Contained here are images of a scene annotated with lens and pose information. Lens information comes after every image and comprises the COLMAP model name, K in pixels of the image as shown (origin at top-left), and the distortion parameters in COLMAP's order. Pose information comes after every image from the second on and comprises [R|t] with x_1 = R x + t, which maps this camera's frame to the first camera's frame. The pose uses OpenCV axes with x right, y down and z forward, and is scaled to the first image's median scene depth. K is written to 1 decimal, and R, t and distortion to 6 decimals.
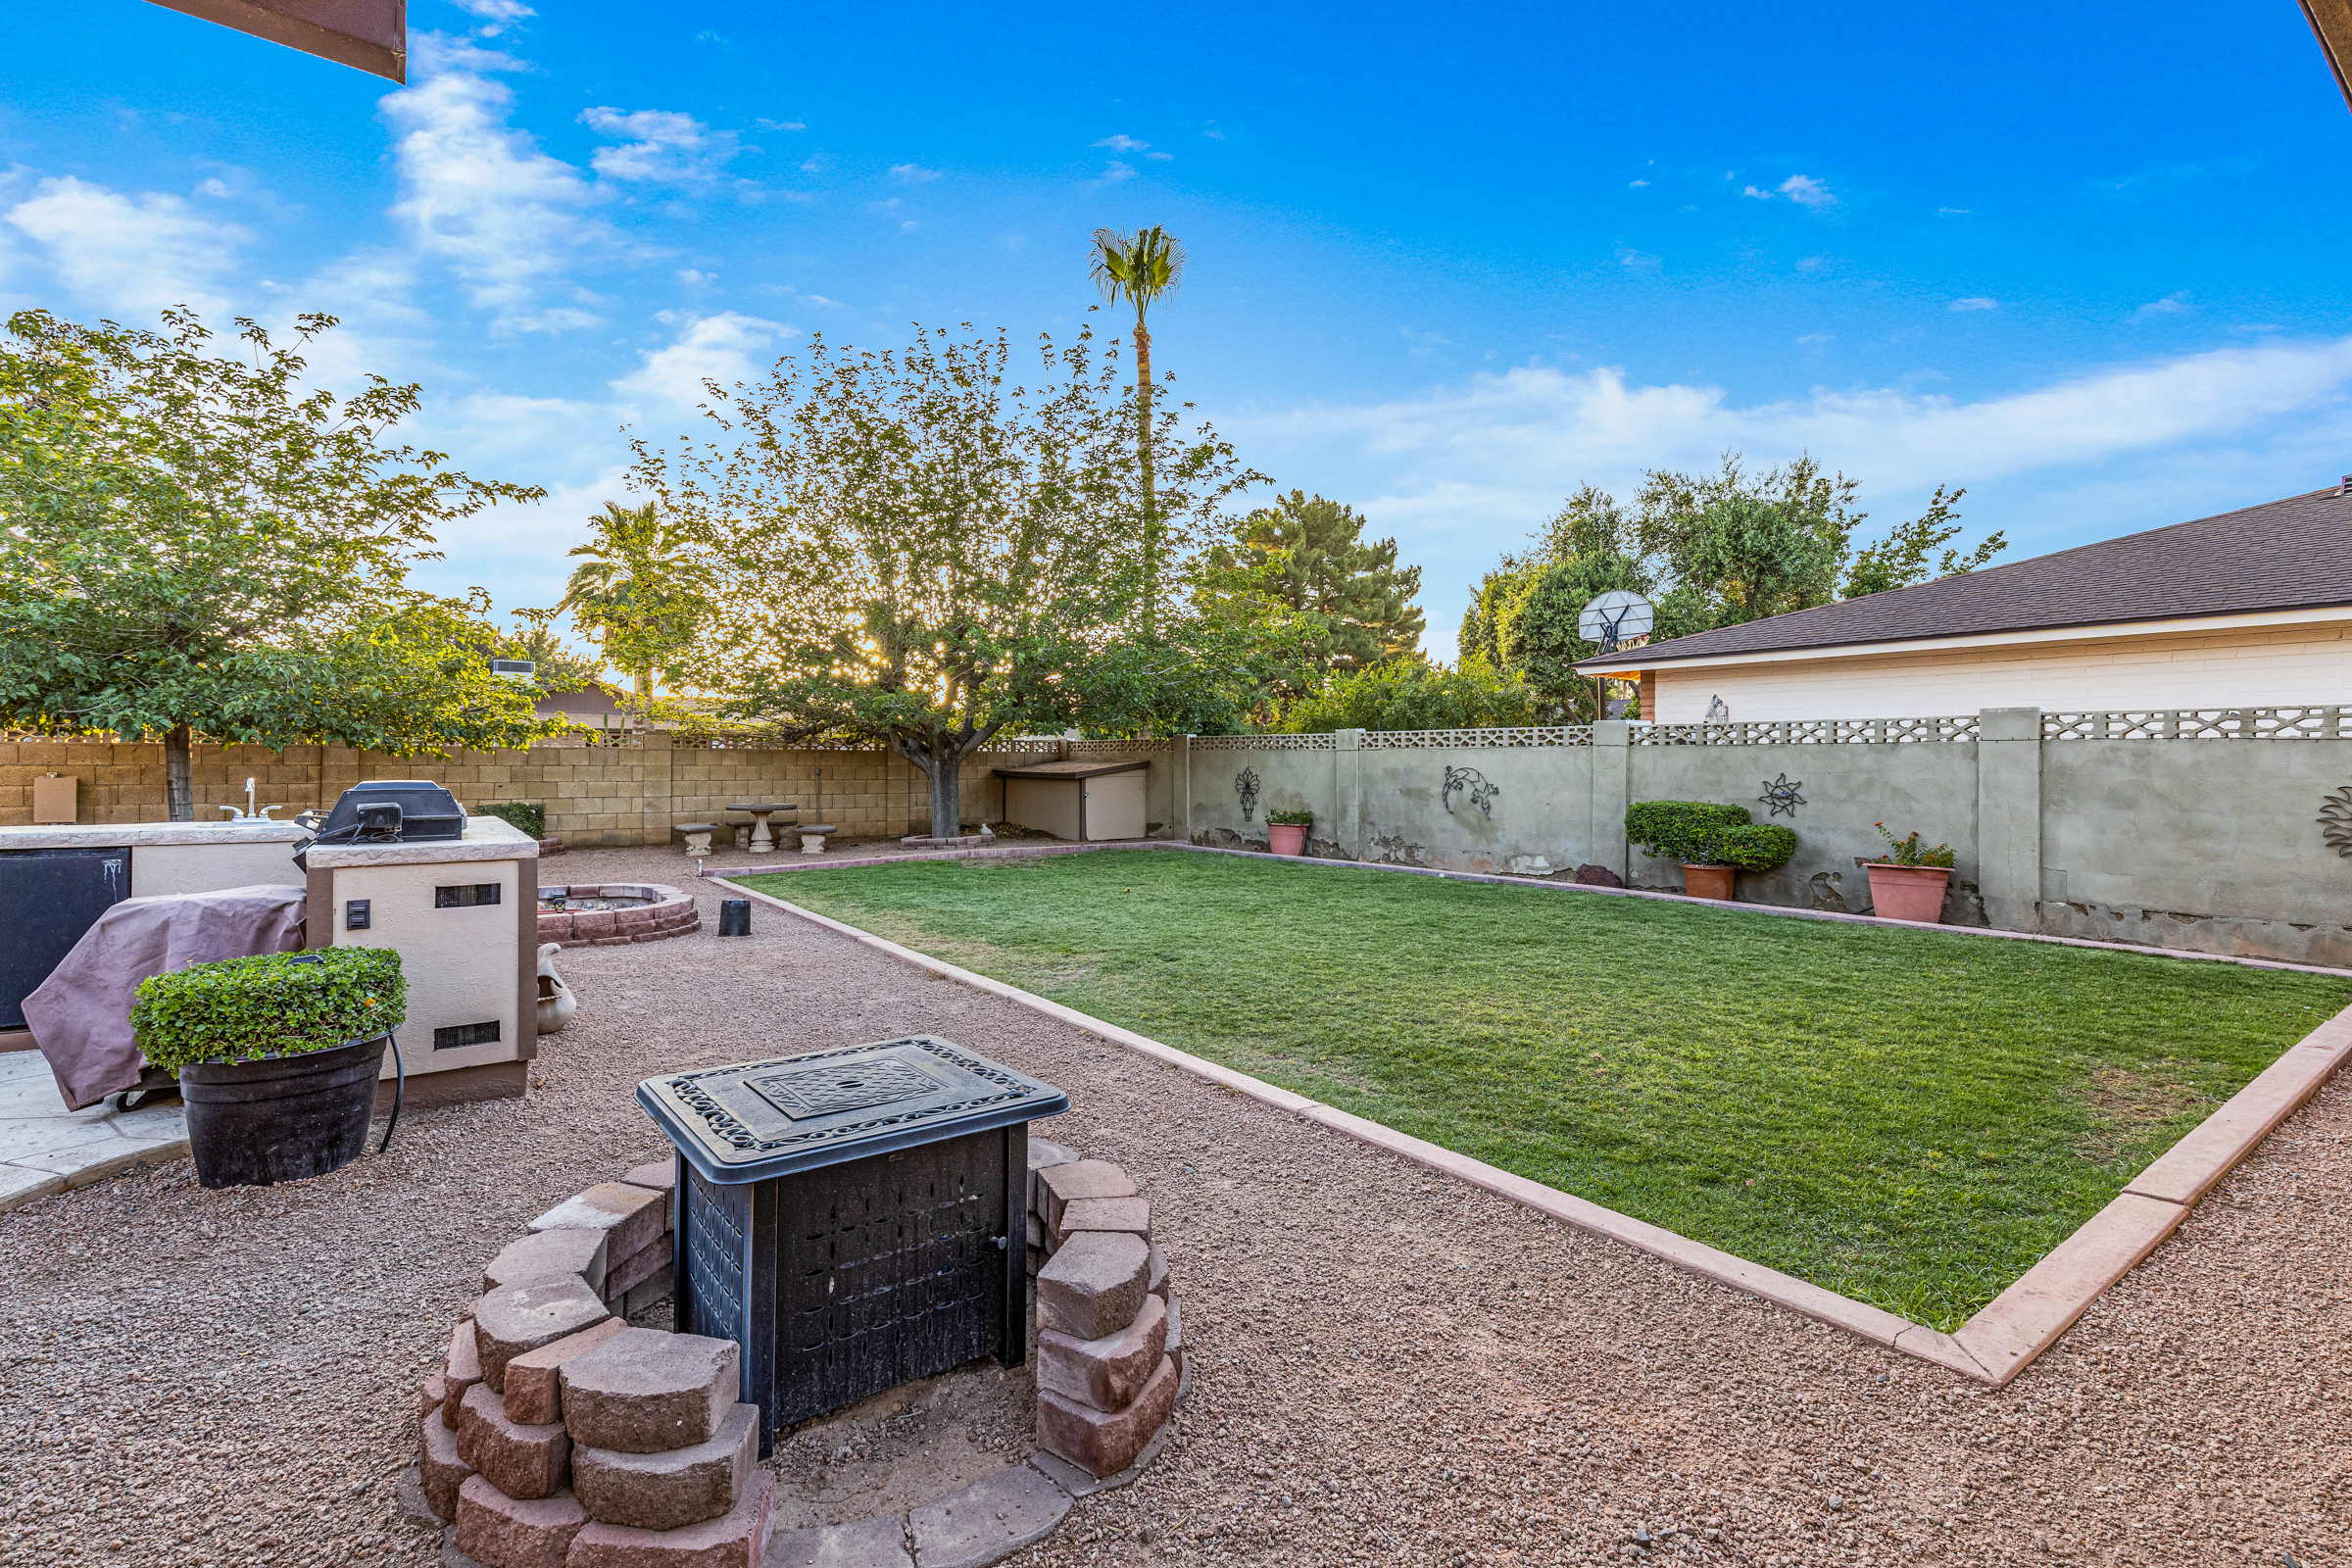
lens RADIAL K [[1090.2, 0, 1176.0], [0, 1090.2, 742.4], [0, 0, 1]] dist [-0.002509, 0.000031]
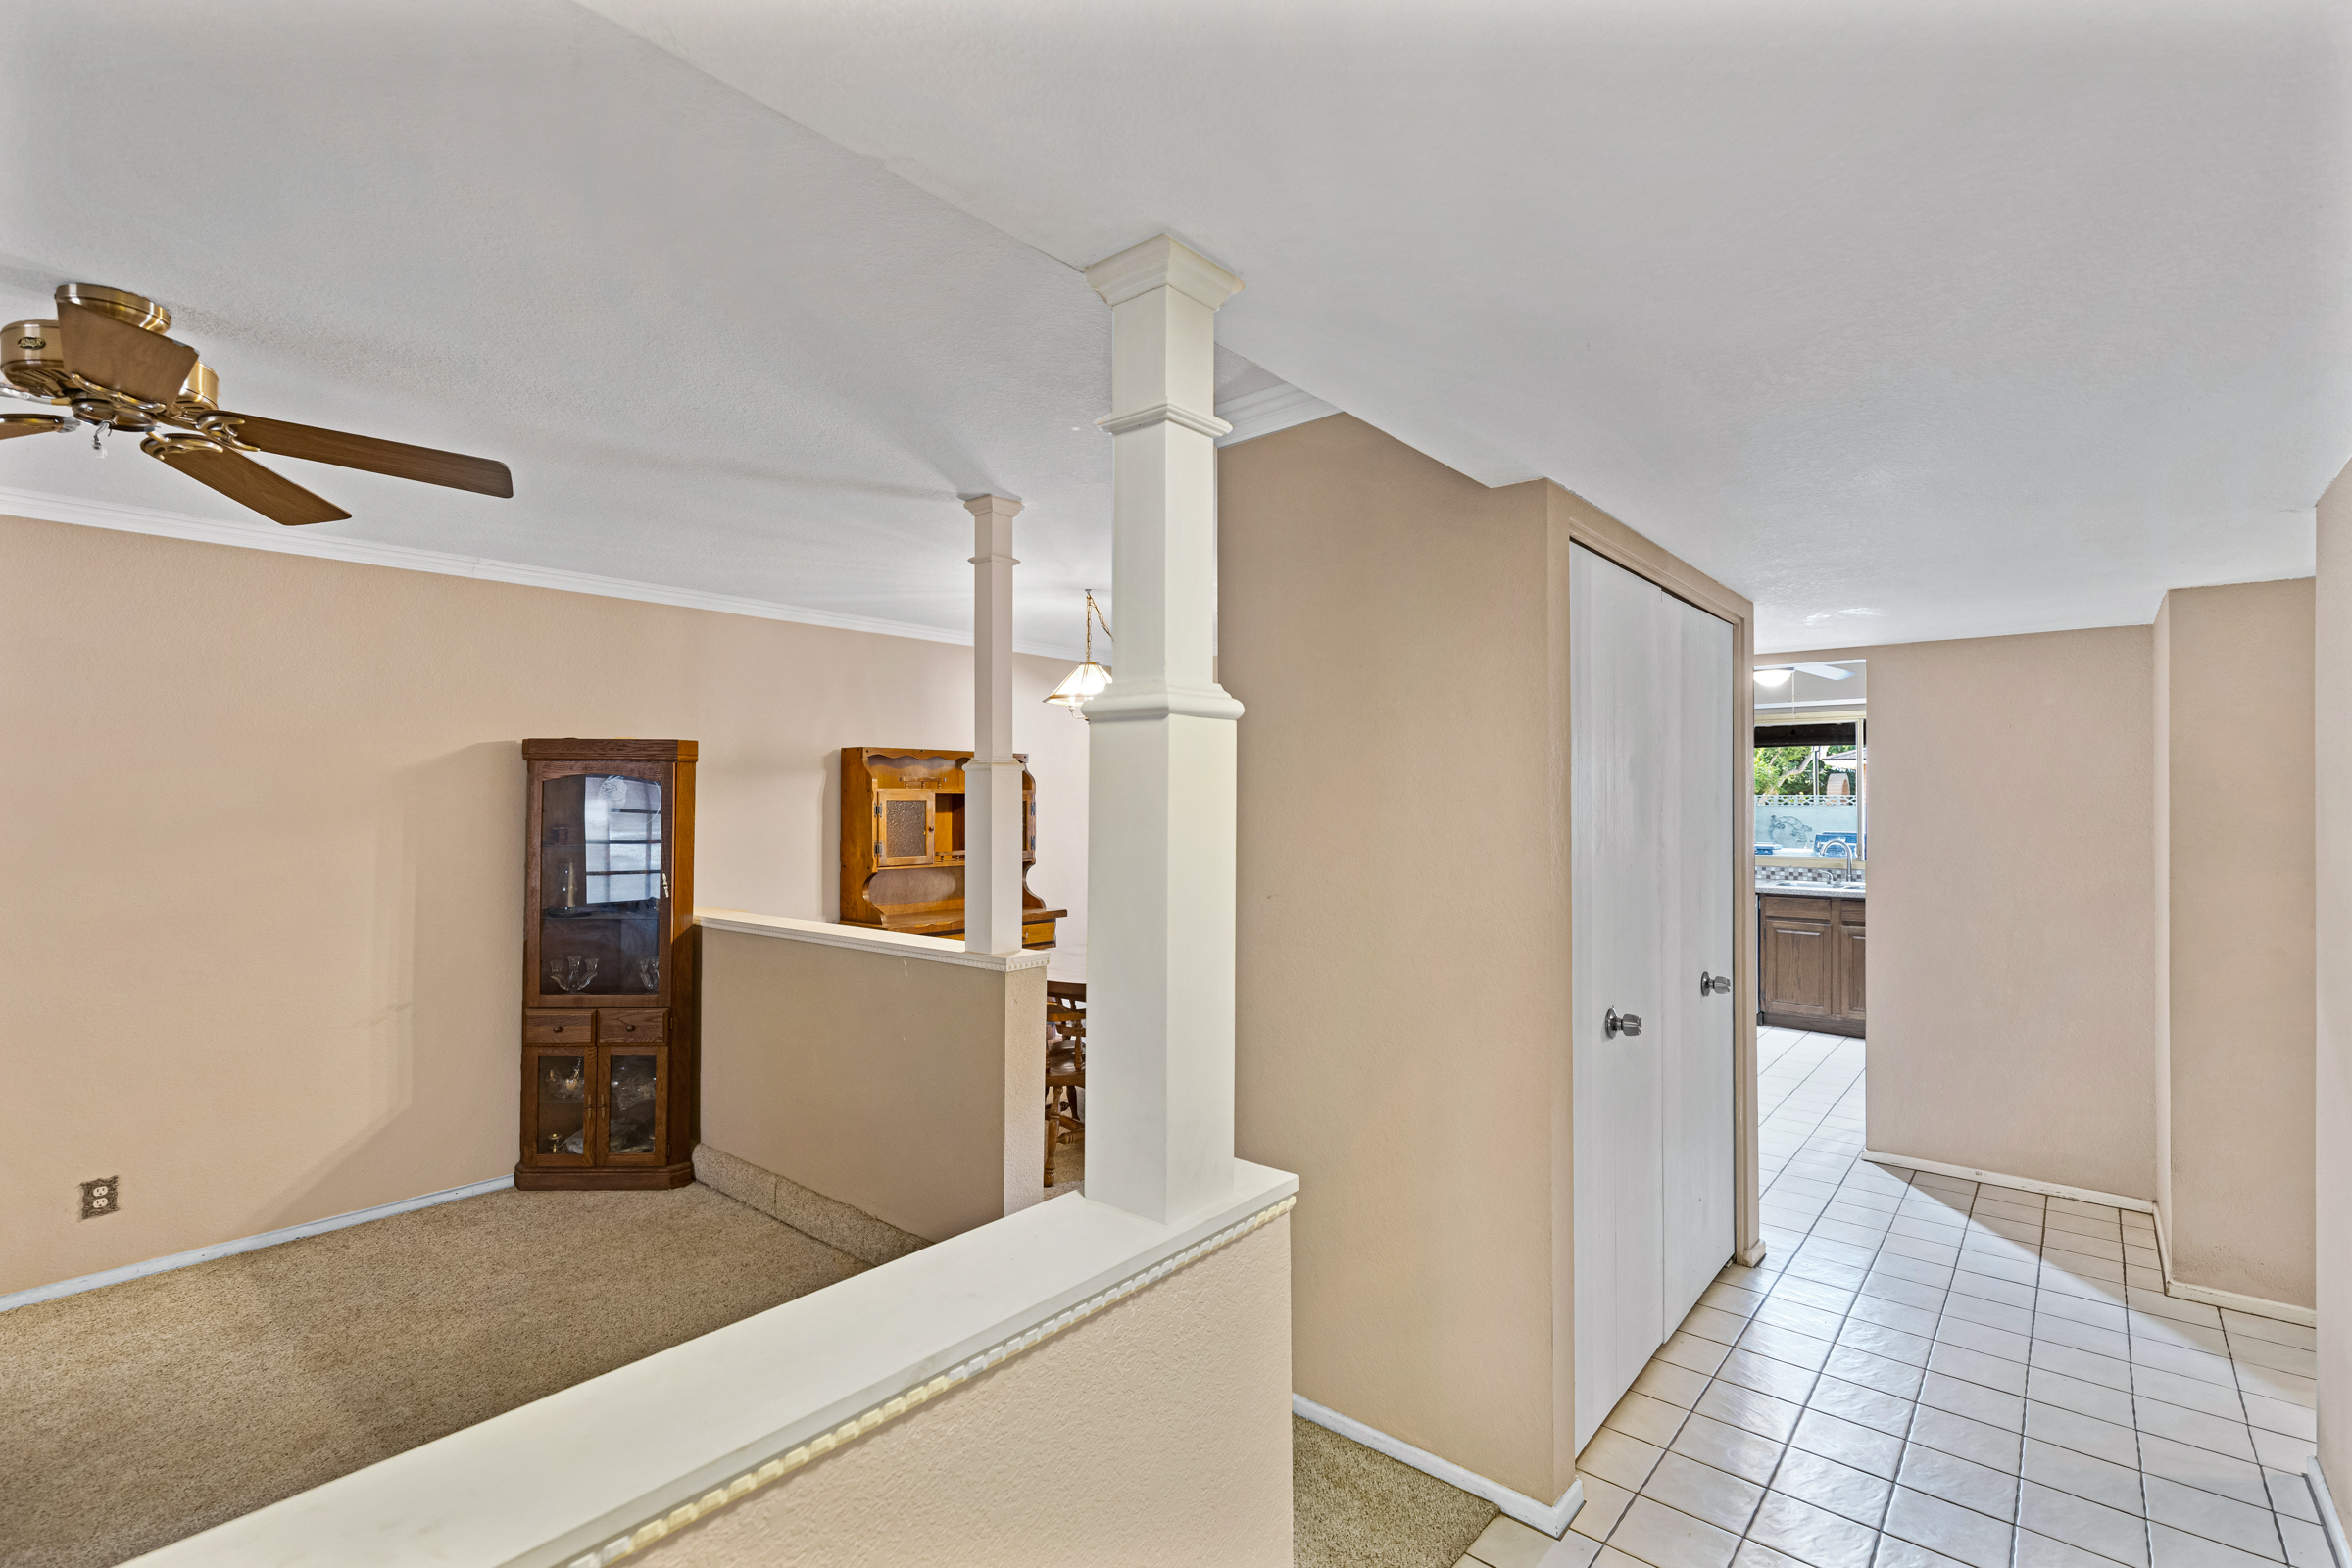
lens RADIAL K [[1099.4, 0, 1163.9], [0, 1099.4, 787.0], [0, 0, 1]] dist [0.015518, -0.001981]
pose [[0.968430, 0.000938, 0.249284, -1.201209], [-0.003005, 0.999964, 0.007910, -0.037665], [-0.249268, -0.008409, 0.968398, -0.537891]]
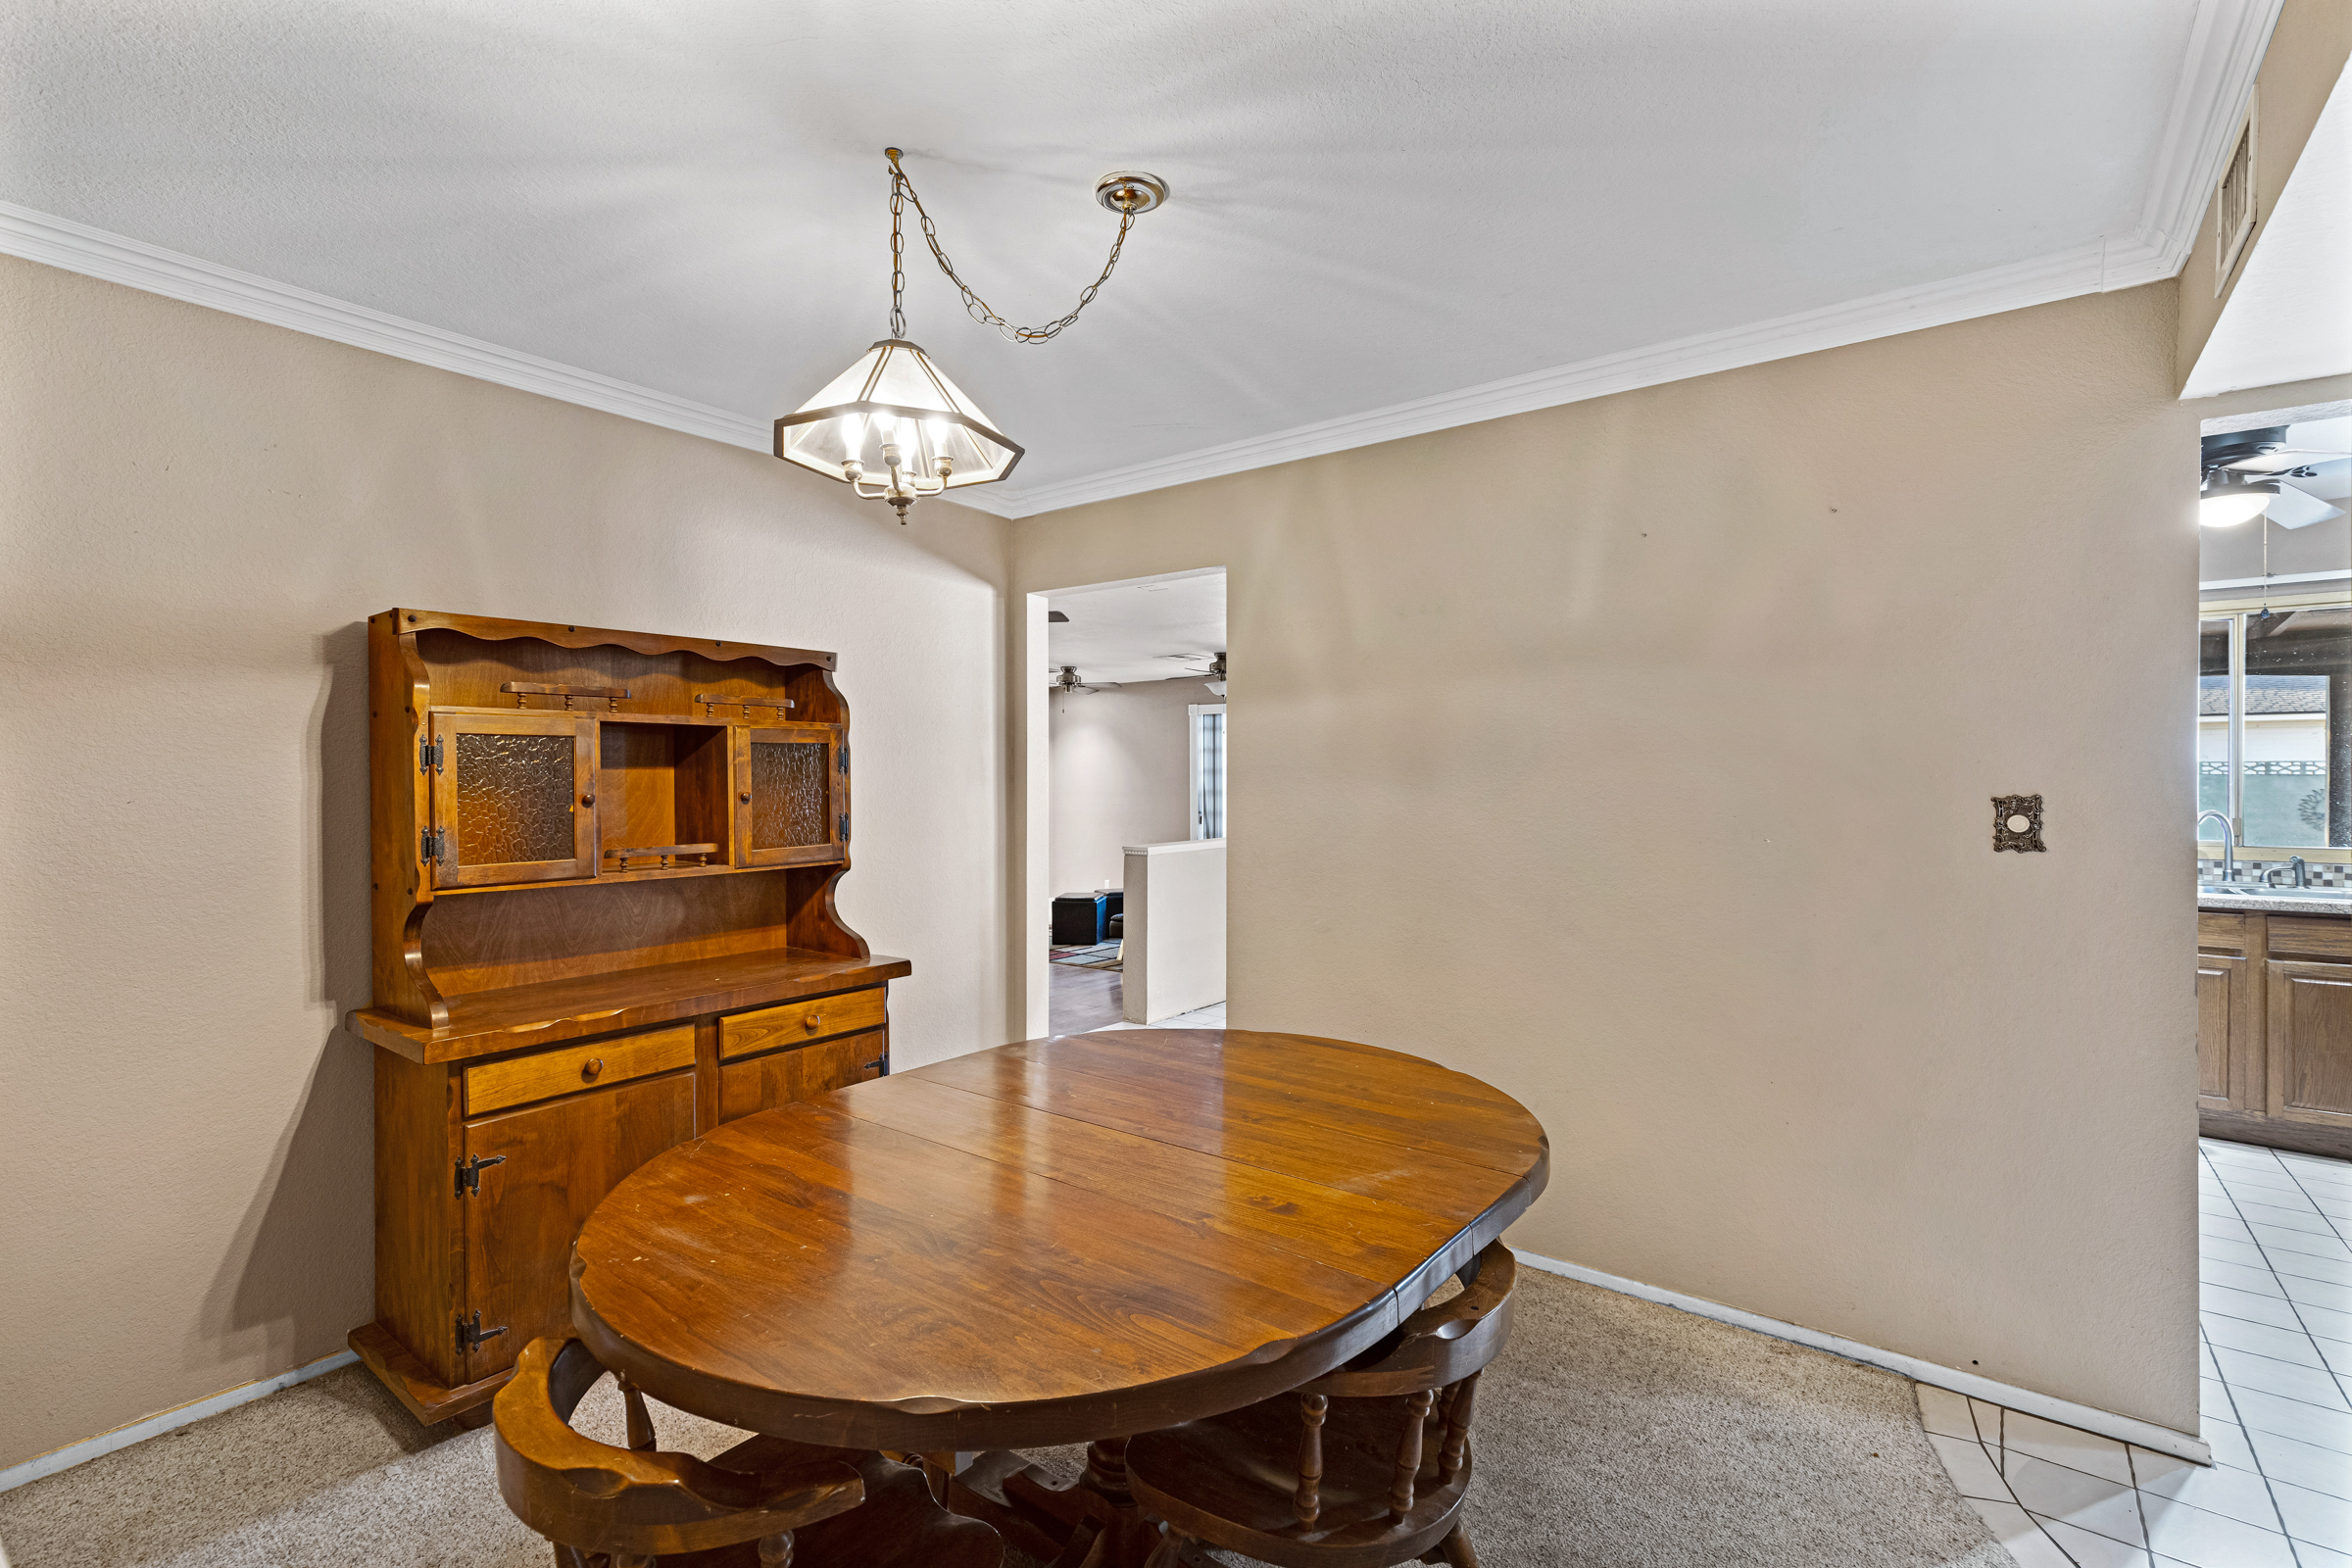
lens RADIAL K [[1099.4, 0, 1184.0], [0, 1099.4, 780.2], [0, 0, 1]] dist [0.015518, -0.001981]
pose [[0.949017, -0.006386, 0.315159, -1.139260], [-0.000121, 0.999787, 0.020624, -0.024262], [-0.315224, -0.019610, 0.948815, -0.301293]]
